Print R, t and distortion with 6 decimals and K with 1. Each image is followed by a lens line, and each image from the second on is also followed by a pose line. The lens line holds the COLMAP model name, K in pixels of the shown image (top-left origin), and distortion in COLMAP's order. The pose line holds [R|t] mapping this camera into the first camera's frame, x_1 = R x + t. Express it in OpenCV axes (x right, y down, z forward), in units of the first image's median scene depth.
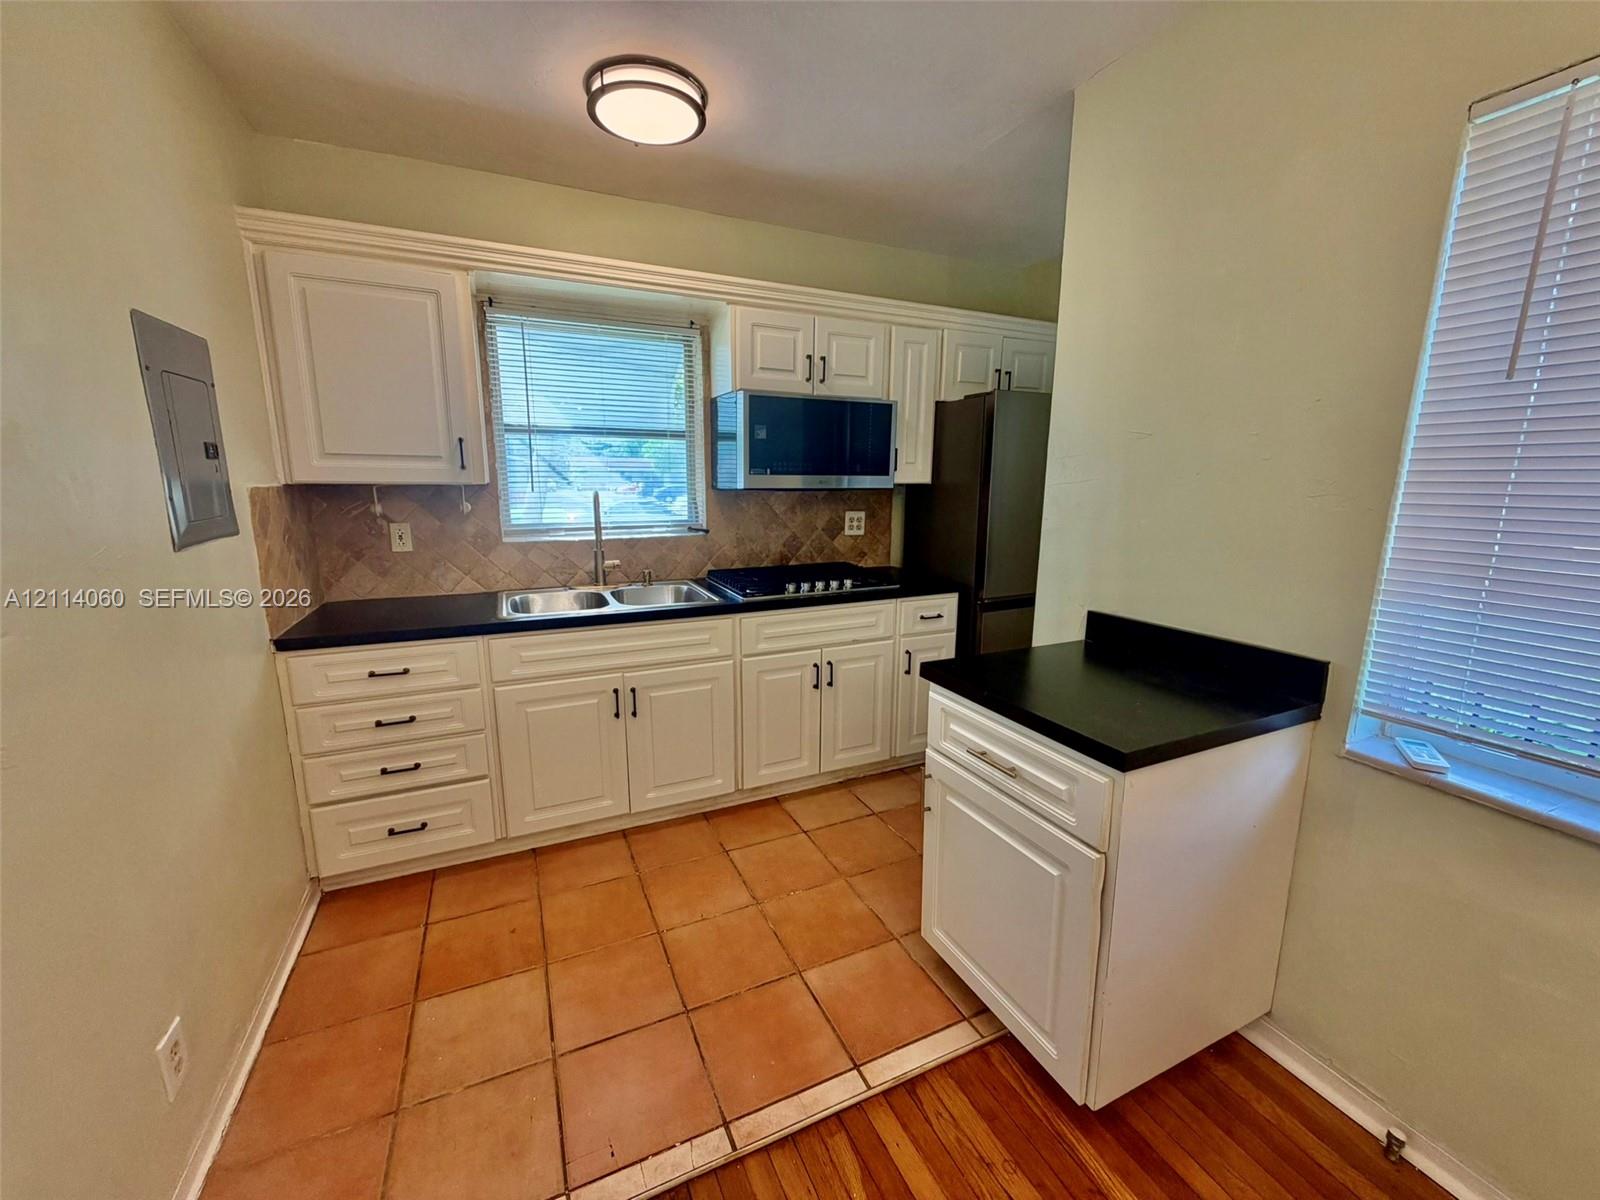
lens RADIAL K [[635.3, 0, 798.5], [0, 635.3, 597.0], [0, 0, 1]] dist [-0.001370, 0.000059]
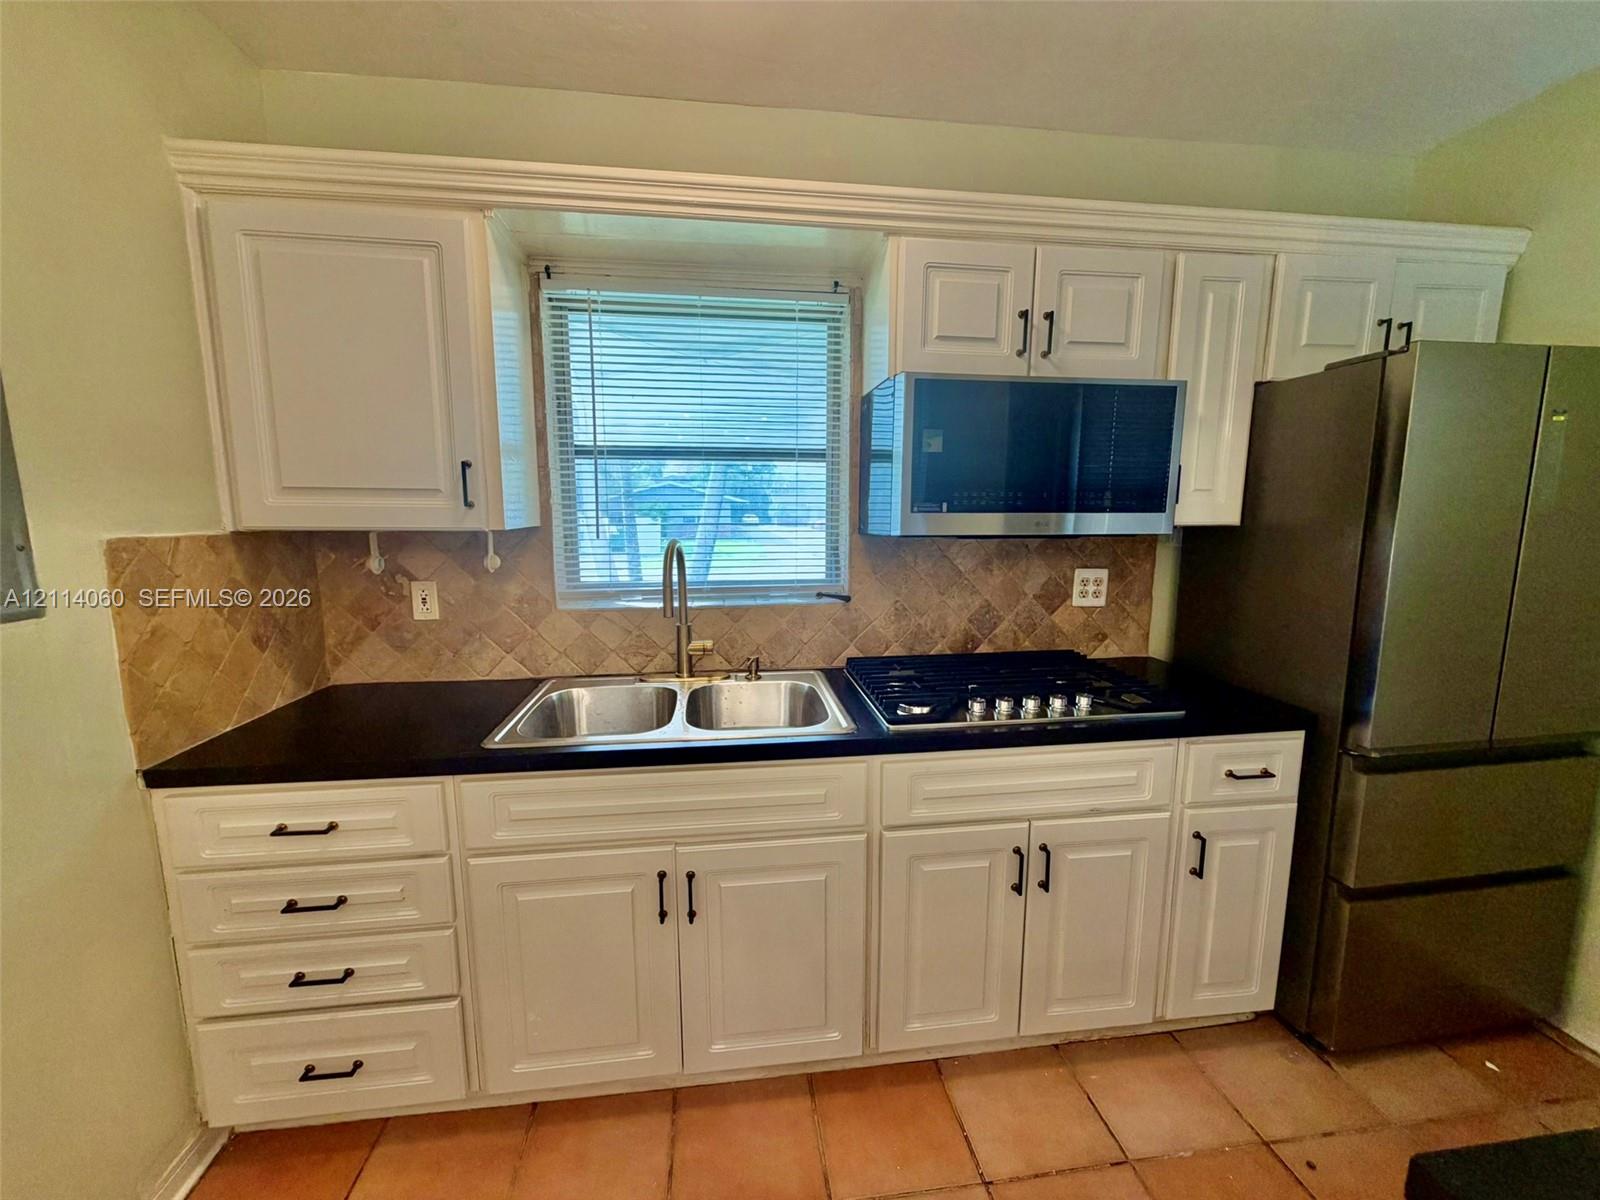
lens RADIAL K [[635.3, 0, 792.9], [0, 635.3, 598.8], [0, 0, 1]] dist [-0.001370, 0.000059]
pose [[0.951947, 0.035371, -0.304215, 0.001031], [-0.050563, 0.997829, -0.042206, -0.079917], [0.302061, 0.055560, 0.951668, 0.397530]]
